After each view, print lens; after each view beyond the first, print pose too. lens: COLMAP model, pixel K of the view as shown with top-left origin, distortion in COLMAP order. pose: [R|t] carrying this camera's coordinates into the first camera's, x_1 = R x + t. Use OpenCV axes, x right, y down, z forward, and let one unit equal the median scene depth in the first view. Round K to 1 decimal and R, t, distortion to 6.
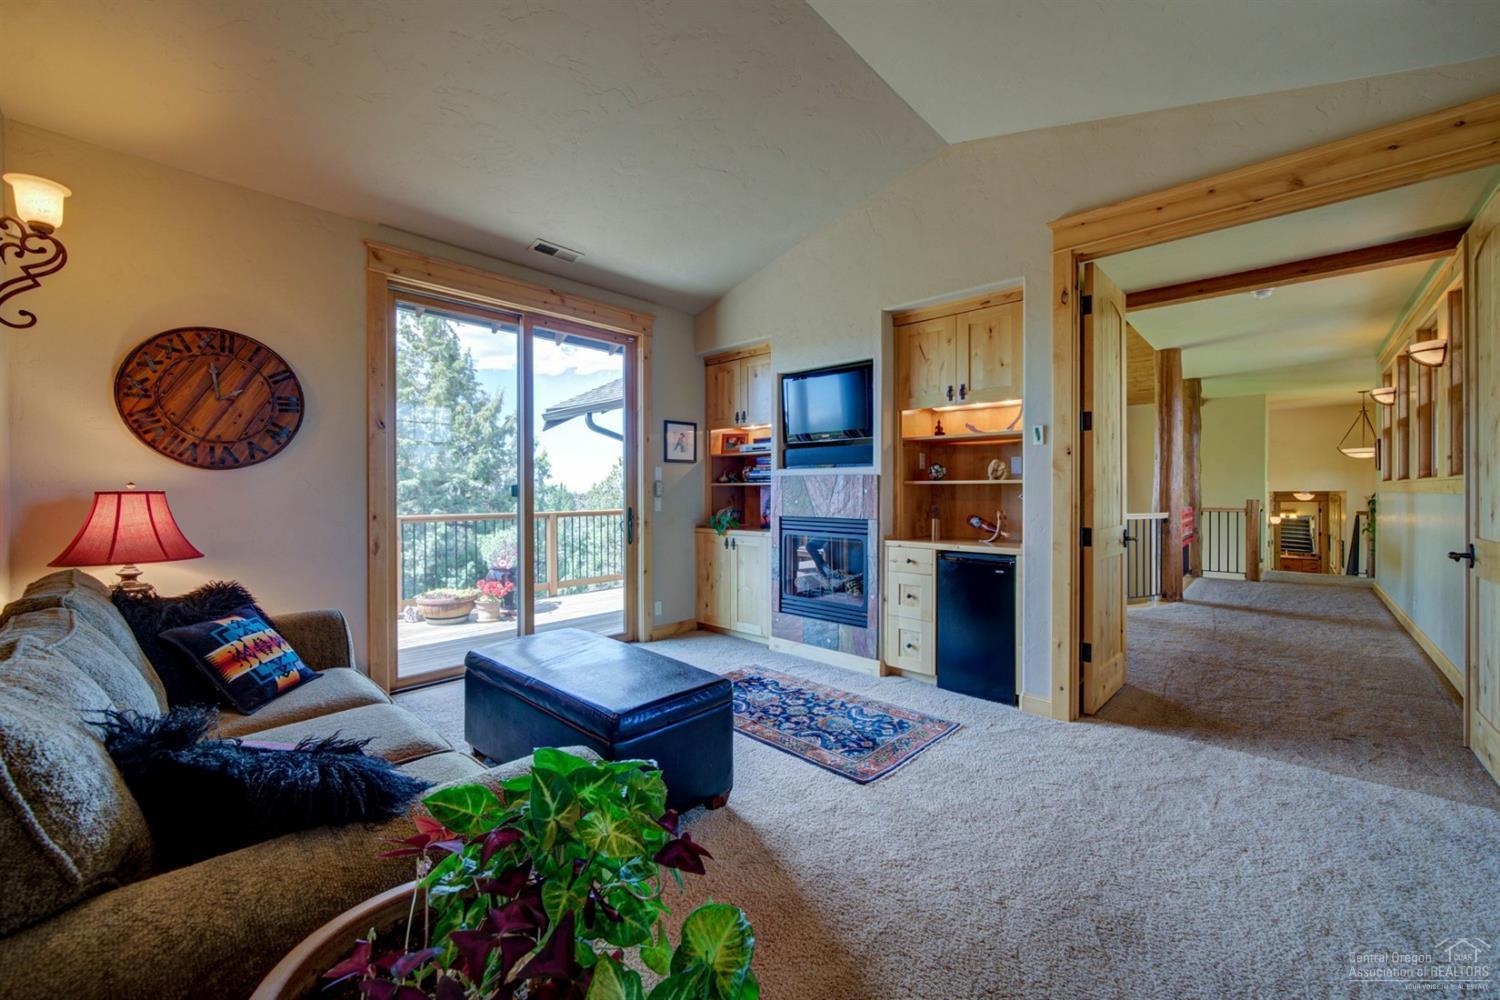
lens RADIAL K [[582.2, 0, 751.4], [0, 582.2, 493.8], [0, 0, 1]] dist [0.001727, 0.000567]
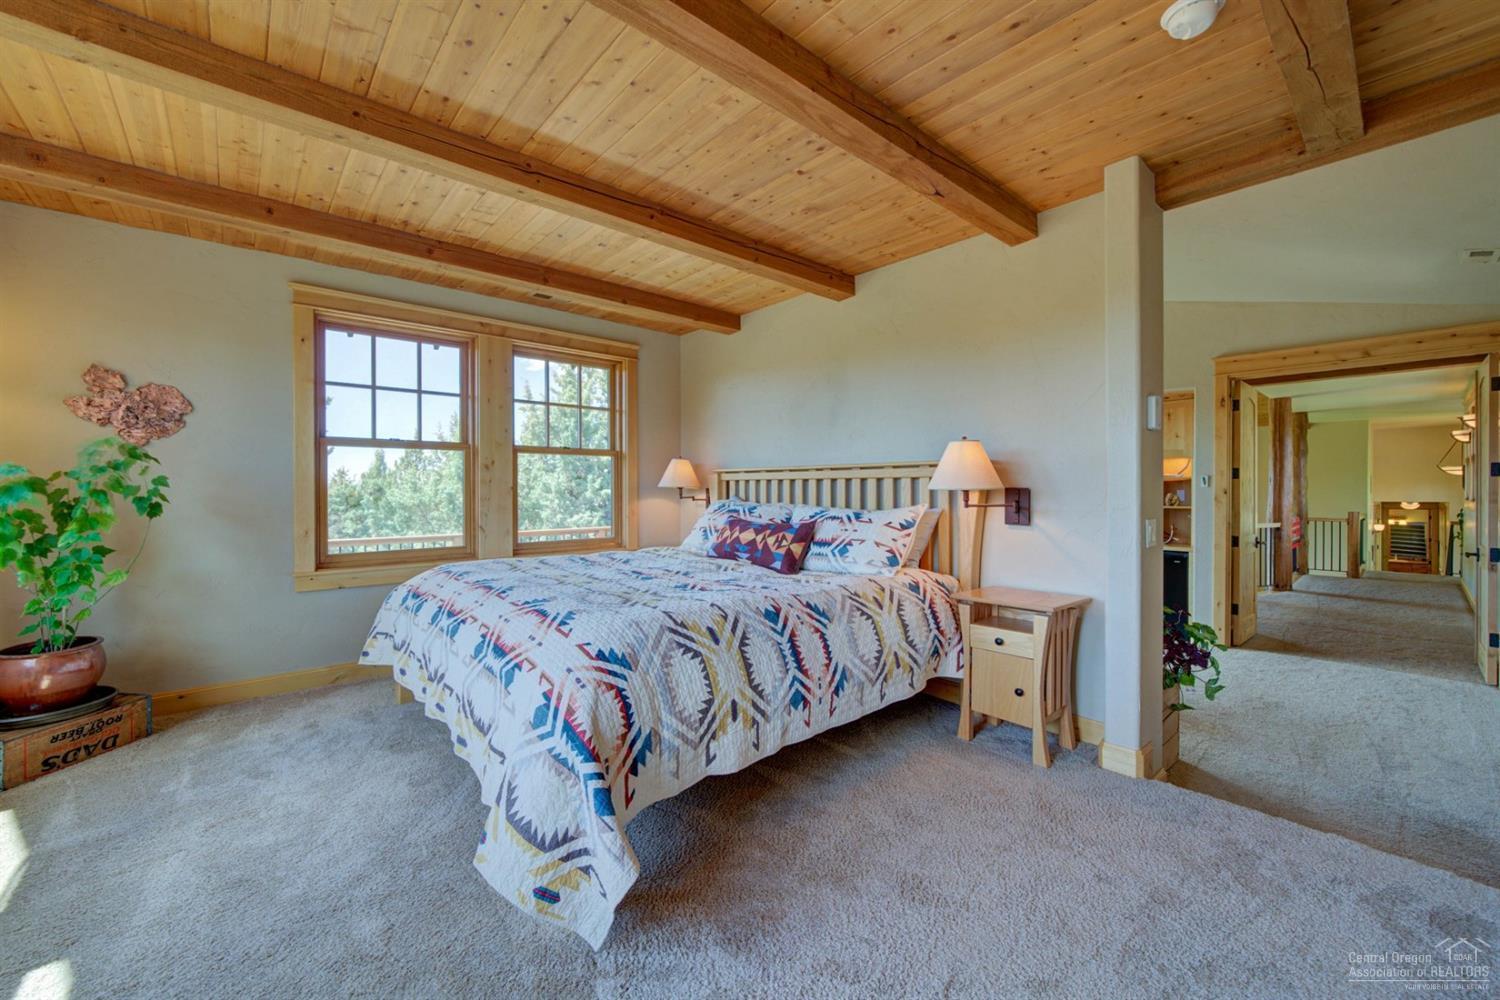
lens RADIAL K [[582.2, 0, 747.7], [0, 582.2, 495.1], [0, 0, 1]] dist [0.001727, 0.000567]
pose [[0.994420, 0.001153, -0.105483, -0.336463], [-0.000823, 0.999995, 0.003166, -0.033240], [0.105486, -0.003061, 0.994416, -0.428728]]
